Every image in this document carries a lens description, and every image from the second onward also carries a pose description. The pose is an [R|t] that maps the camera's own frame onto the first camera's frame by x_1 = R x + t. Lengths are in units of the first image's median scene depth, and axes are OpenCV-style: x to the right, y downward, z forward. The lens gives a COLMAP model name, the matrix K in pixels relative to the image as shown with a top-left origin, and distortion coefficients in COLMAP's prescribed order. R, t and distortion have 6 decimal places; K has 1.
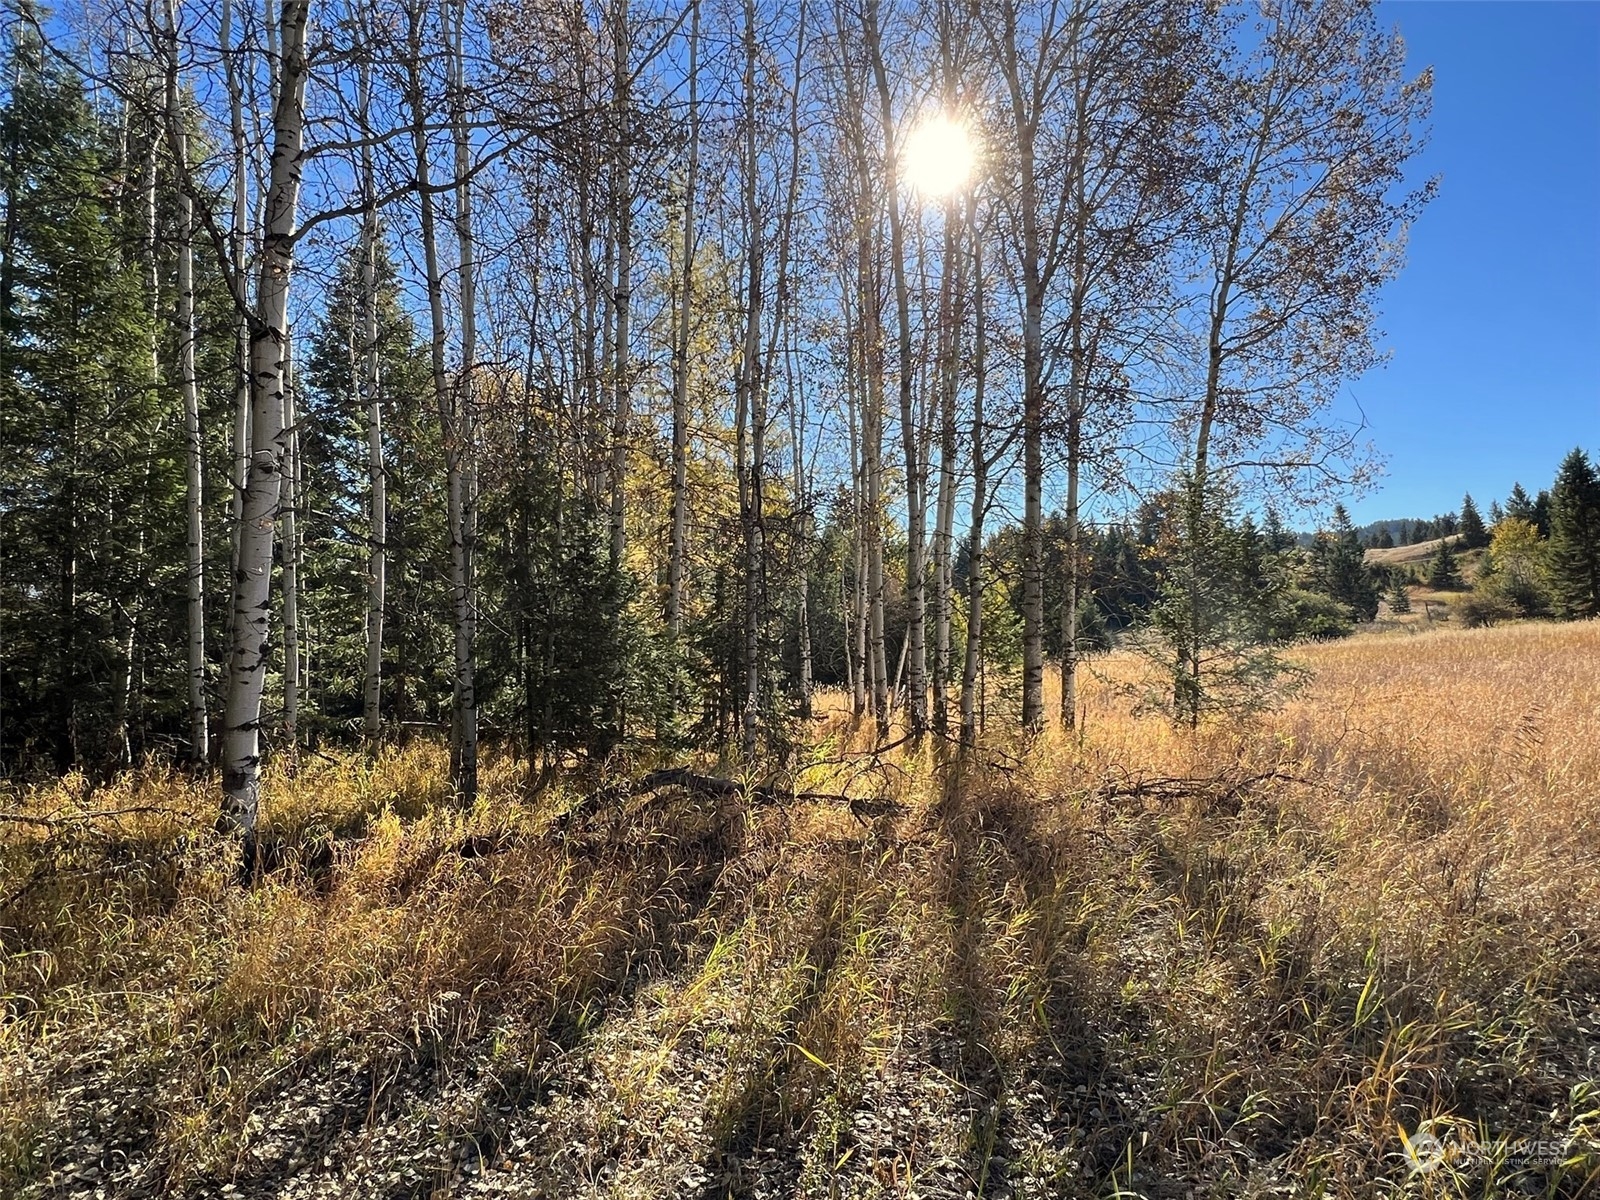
lens RADIAL K [[862.0, 0, 799.5], [0, 862.0, 602.9], [0, 0, 1]] dist [0.001177, -0.000167]
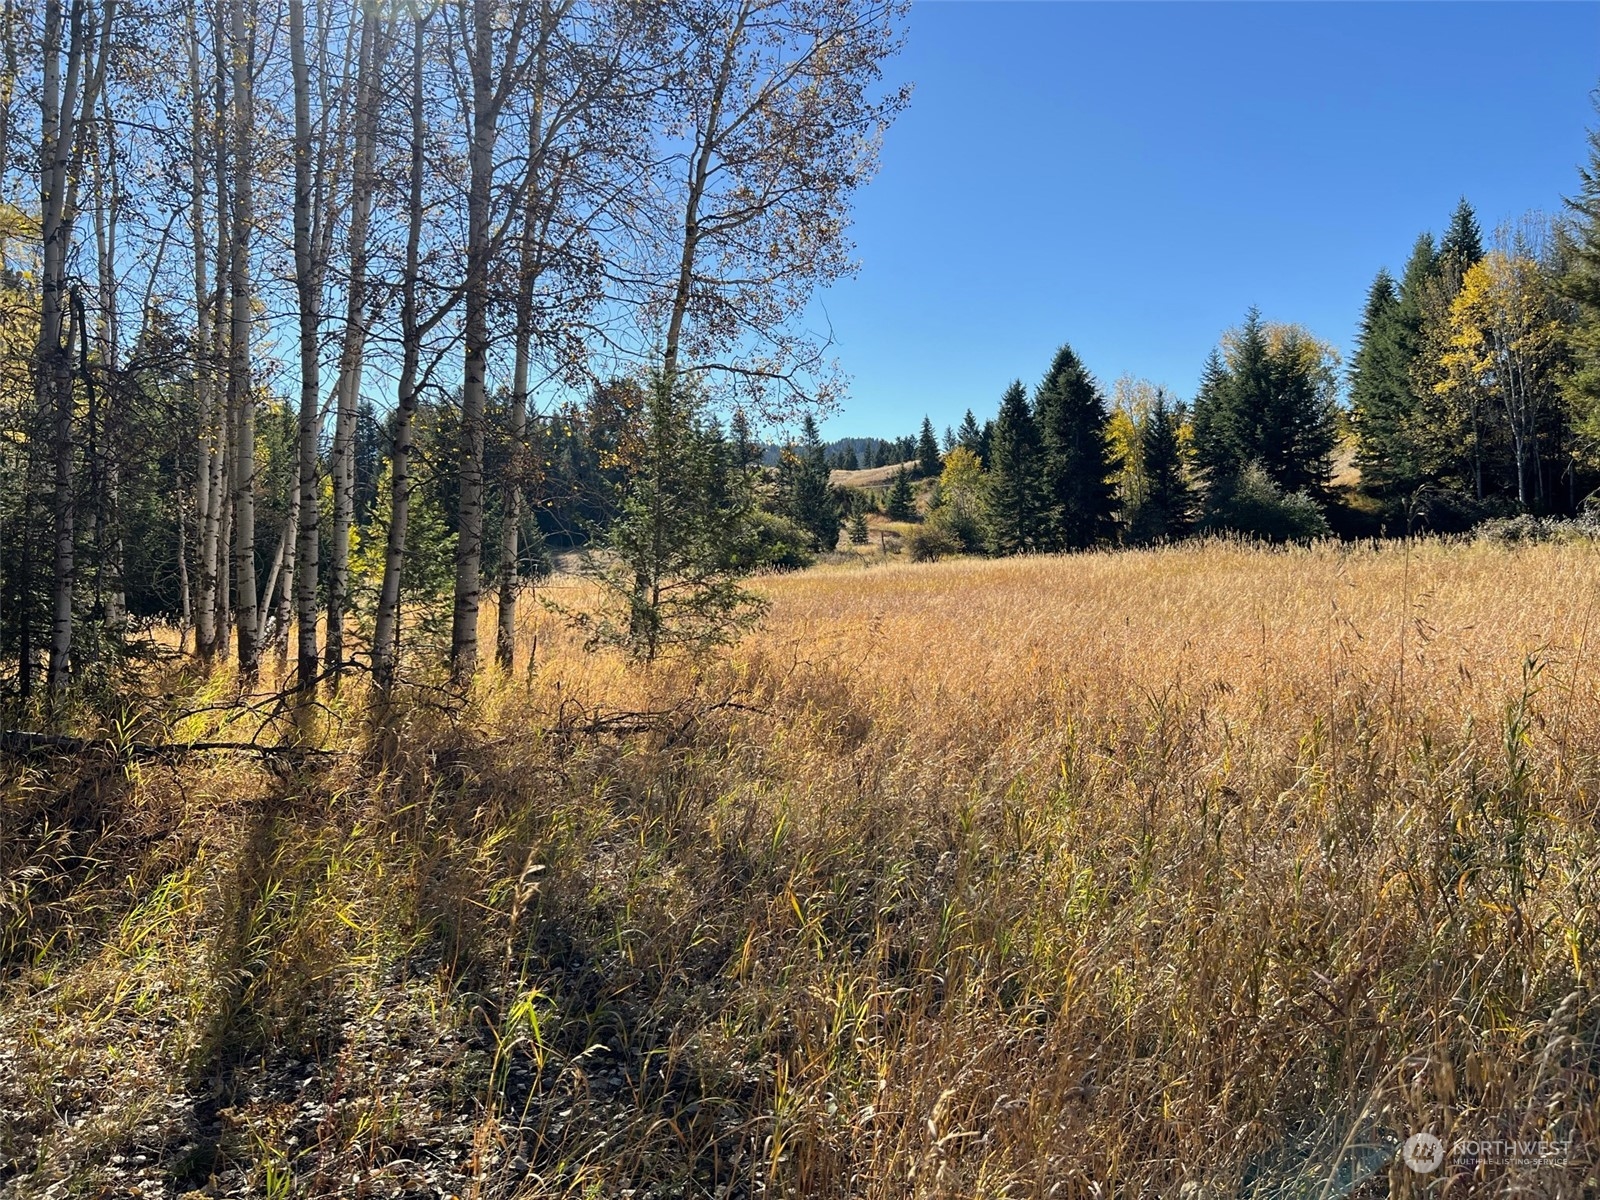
lens RADIAL K [[1188.8, 0, 802.4], [0, 1188.8, 591.7], [0, 0, 1]] dist [0.086337, -0.095394]
pose [[0.847072, 0.018263, 0.531164, -0.049767], [-0.054838, 0.997079, 0.053169, -0.001995], [-0.528641, -0.074166, 0.845599, -0.090215]]
